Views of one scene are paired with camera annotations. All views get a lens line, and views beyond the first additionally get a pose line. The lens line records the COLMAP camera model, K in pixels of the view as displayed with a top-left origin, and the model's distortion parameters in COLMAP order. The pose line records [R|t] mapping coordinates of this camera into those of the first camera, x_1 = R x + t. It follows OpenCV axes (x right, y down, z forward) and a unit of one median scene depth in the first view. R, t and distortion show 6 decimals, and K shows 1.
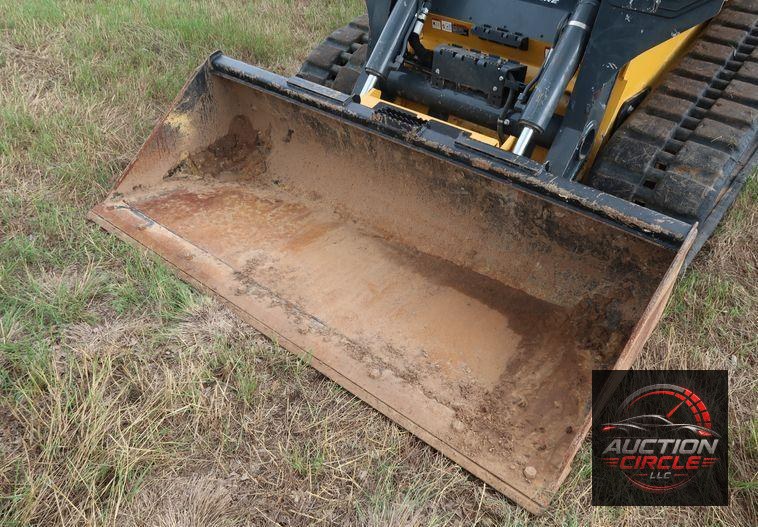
lens RADIAL K [[595.6, 0, 380.0], [0, 595.6, 281.4], [0, 0, 1]] dist [-0.020944, -0.005572]
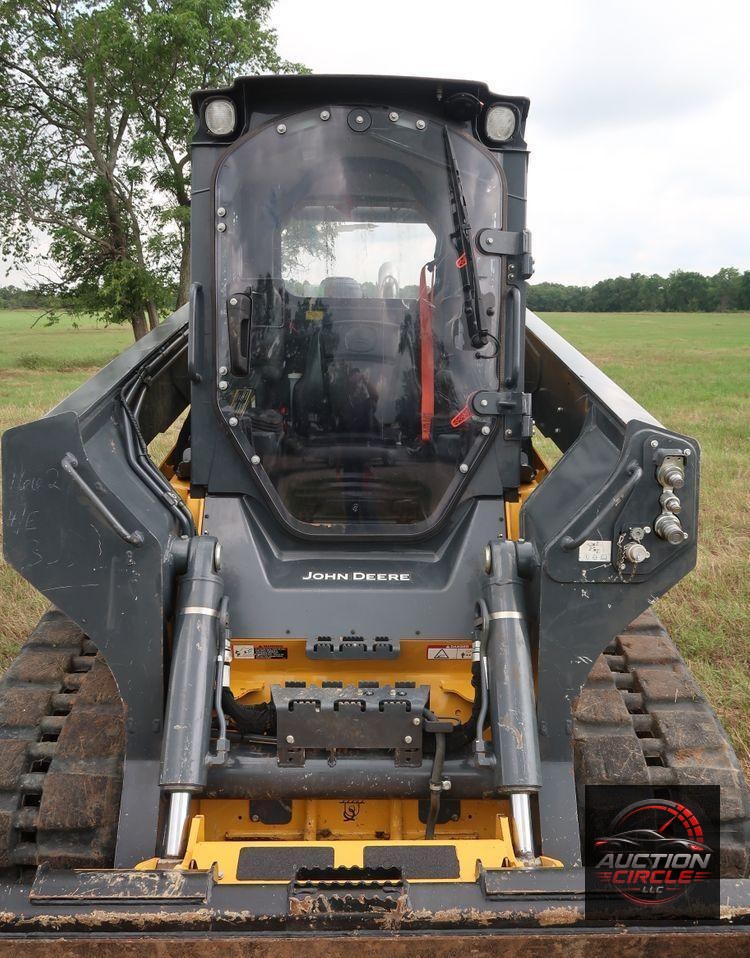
lens RADIAL K [[779.1, 0, 376.3], [0, 779.1, 495.8], [0, 0, 1]] dist [-0.020298, 0.005755]
pose [[0.763744, -0.188155, 0.617489, -0.278917], [0.418903, 0.872266, -0.252334, -0.372399], [-0.491136, 0.451387, 0.745007, 0.343176]]
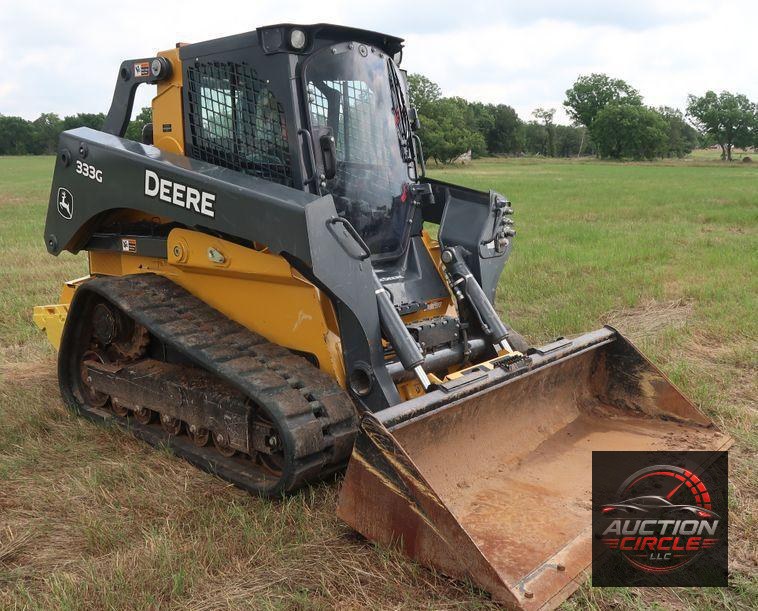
lens RADIAL K [[748.6, 0, 379.0], [0, 748.6, 305.5], [0, 0, 1]] dist [-0.032885, -0.011908]
pose [[0.041968, -0.238322, 0.970279, -1.492435], [0.612277, 0.773550, 0.163518, -0.792709], [-0.789529, 0.587217, 0.178383, 0.839197]]
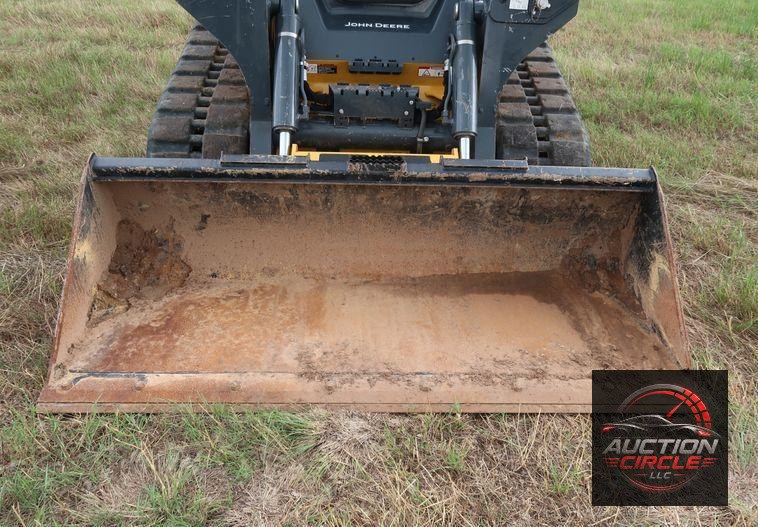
lens RADIAL K [[595.6, 0, 380.0], [0, 595.6, 281.4], [0, 0, 1]] dist [-0.020944, -0.005572]
pose [[0.760853, -0.387643, 0.520418, -0.549932], [0.400890, 0.911416, 0.092783, -0.173847], [-0.510284, 0.138037, 0.848856, 0.157695]]
